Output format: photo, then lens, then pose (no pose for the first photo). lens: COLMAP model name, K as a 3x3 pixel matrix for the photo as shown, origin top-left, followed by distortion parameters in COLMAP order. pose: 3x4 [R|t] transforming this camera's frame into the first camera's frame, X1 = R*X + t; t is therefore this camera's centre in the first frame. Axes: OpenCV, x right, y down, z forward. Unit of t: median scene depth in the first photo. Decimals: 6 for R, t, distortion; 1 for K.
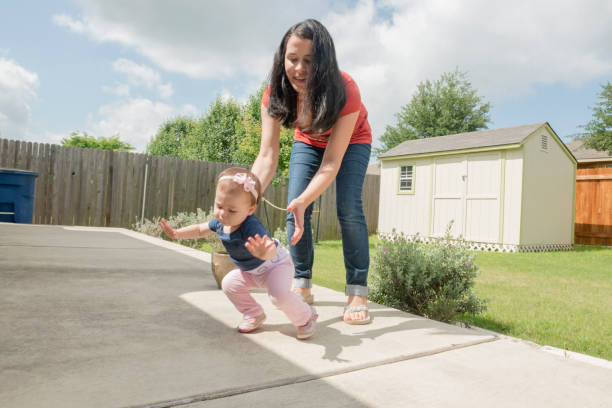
lens RADIAL K [[442.8, 0, 306.0], [0, 442.8, 204.0], [0, 0, 1]] dist [-0.008690, -0.000471]
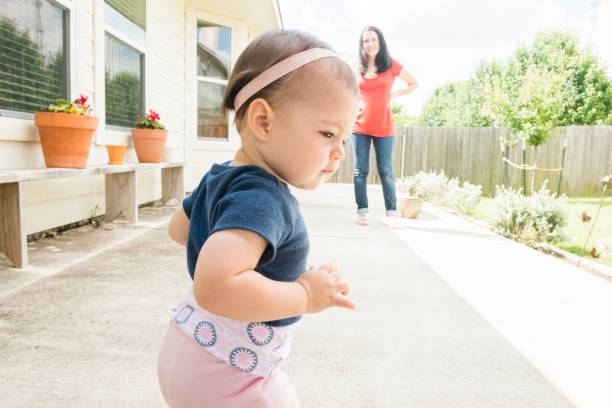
lens RADIAL K [[548.0, 0, 306.0], [0, 548.0, 204.0], [0, 0, 1]] dist [-0.007337, -0.012770]
pose [[0.816924, 0.023814, -0.576254, 0.302510], [0.029472, 0.996118, 0.082946, -0.028972], [0.575992, -0.084744, 0.813051, -0.428476]]
